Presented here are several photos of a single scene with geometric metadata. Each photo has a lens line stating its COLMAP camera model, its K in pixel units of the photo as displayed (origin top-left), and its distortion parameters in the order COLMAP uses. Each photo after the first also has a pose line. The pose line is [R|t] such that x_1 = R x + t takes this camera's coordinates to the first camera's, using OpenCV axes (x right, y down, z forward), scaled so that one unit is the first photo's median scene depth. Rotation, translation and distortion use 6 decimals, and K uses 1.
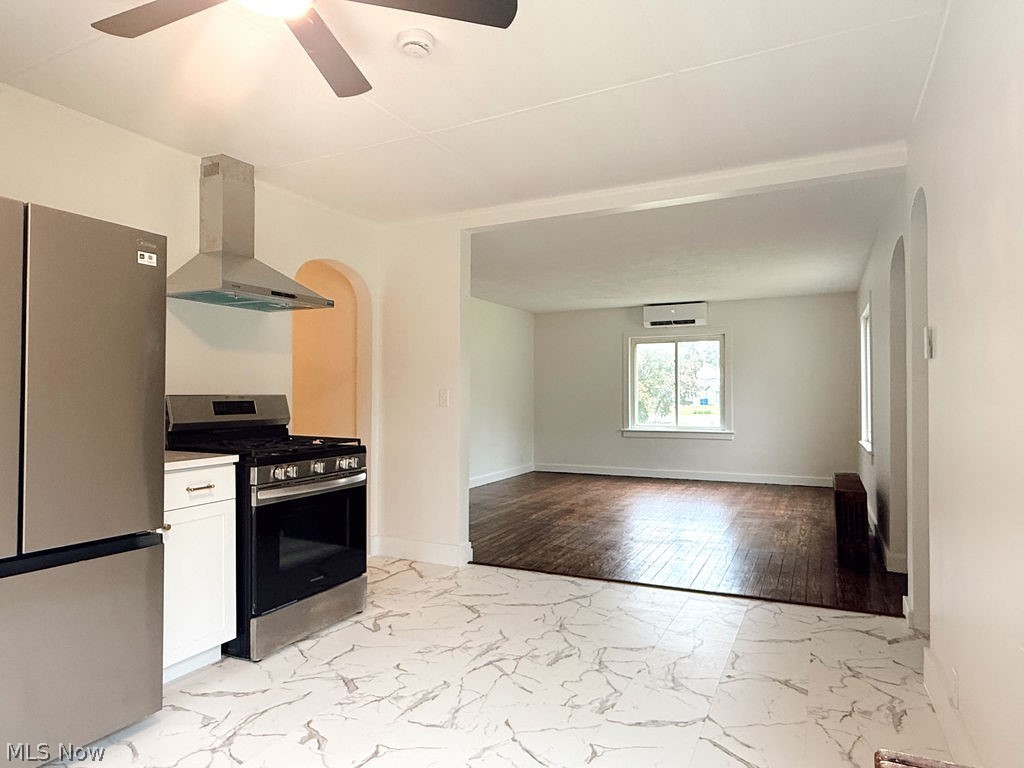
lens RADIAL K [[629.8, 0, 511.5], [0, 629.8, 386.7], [0, 0, 1]] dist [-0.008612, 0.002310]
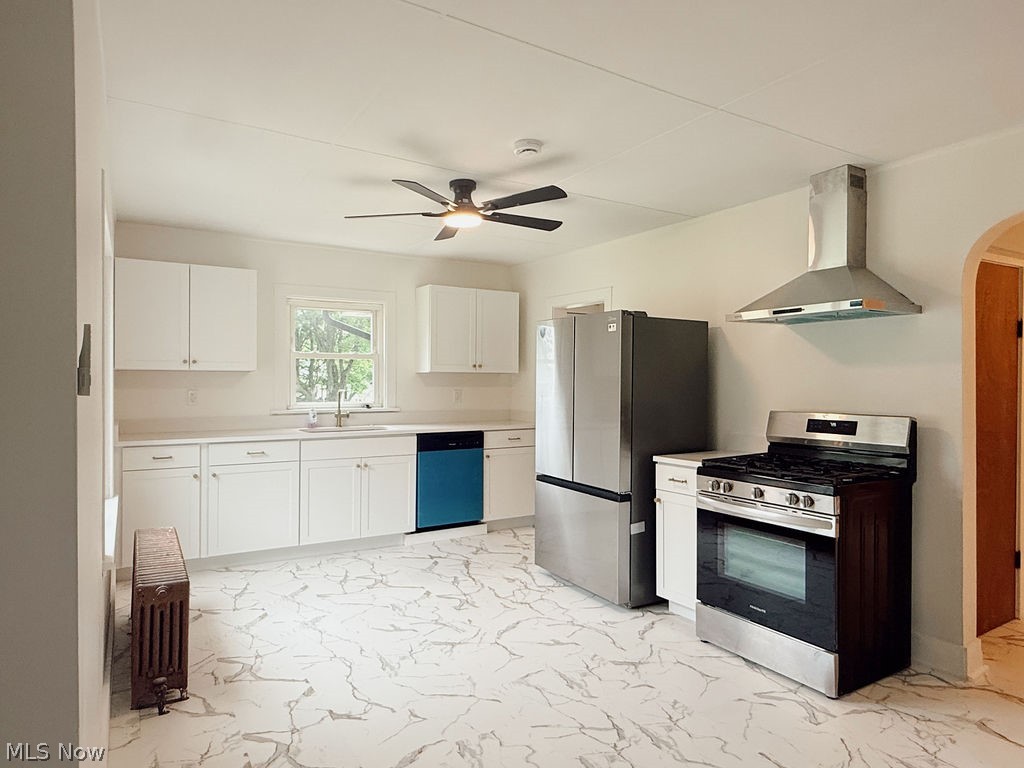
lens RADIAL K [[629.8, 0, 507.9], [0, 629.8, 383.9], [0, 0, 1]] dist [-0.008612, 0.002310]
pose [[-0.535807, 0.003635, -0.844333, 0.259909], [0.009610, 0.999952, -0.001793, -0.014599], [0.844286, -0.009075, -0.535817, 0.442342]]
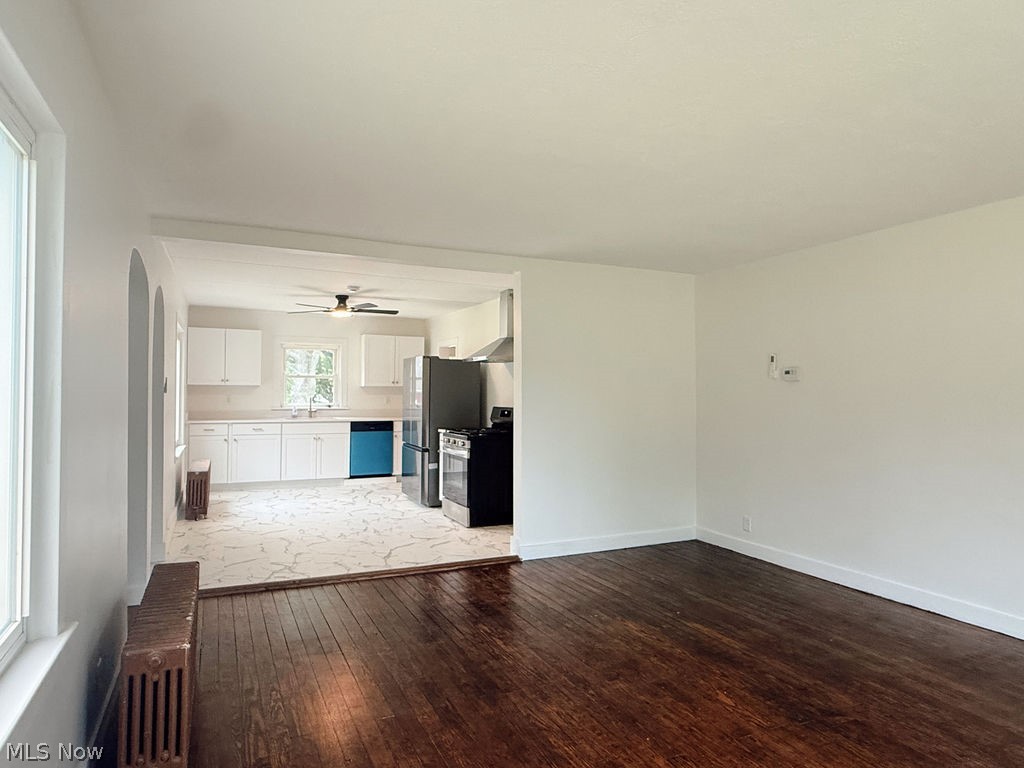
lens RADIAL K [[629.8, 0, 513.1], [0, 629.8, 384.2], [0, 0, 1]] dist [-0.008612, 0.002310]
pose [[-0.624068, -0.012099, -0.781277, 0.452091], [0.006369, 0.999768, -0.020570, -0.007718], [0.781344, -0.017813, -0.623846, 0.915393]]
